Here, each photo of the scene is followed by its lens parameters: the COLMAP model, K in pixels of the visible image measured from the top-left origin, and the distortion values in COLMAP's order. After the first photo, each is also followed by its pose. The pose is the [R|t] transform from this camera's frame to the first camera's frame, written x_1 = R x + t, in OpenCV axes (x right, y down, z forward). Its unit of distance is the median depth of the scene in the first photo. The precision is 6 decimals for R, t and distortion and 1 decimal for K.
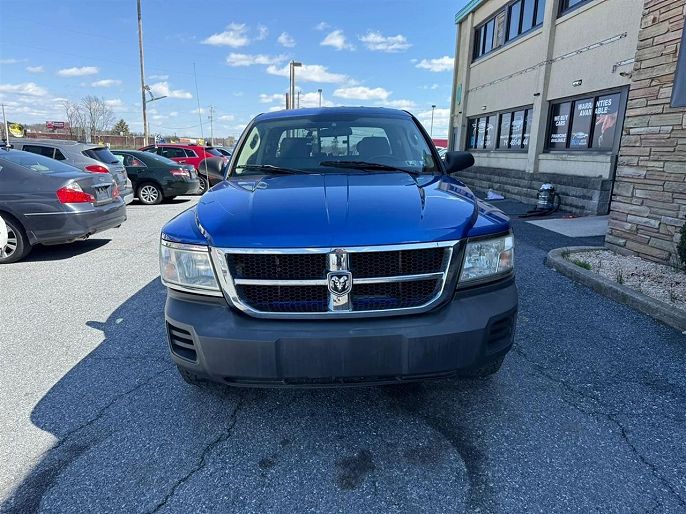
lens RADIAL K [[497.9, 0, 344.8], [0, 497.9, 259.7], [0, 0, 1]] dist [0.007991, -0.019669]
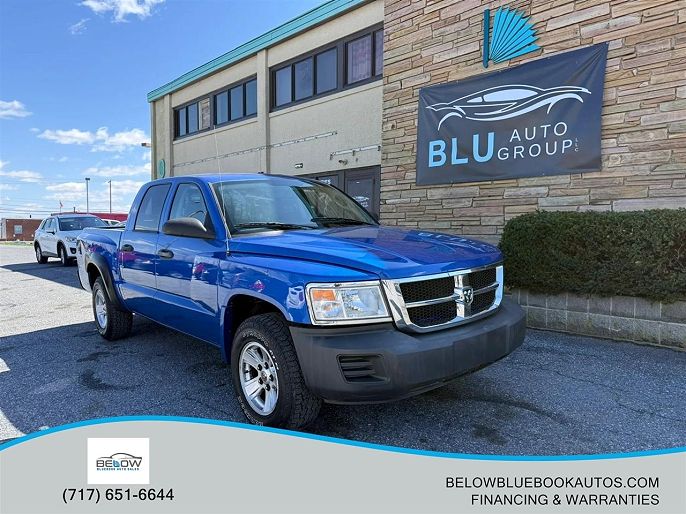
lens RADIAL K [[497.9, 0, 347.8], [0, 497.9, 258.0], [0, 0, 1]] dist [0.007991, -0.019669]
pose [[0.751292, -0.058389, 0.657382, -0.456445], [0.157730, 0.983099, -0.092943, 0.008006], [-0.640845, 0.173516, 0.747803, 0.065652]]
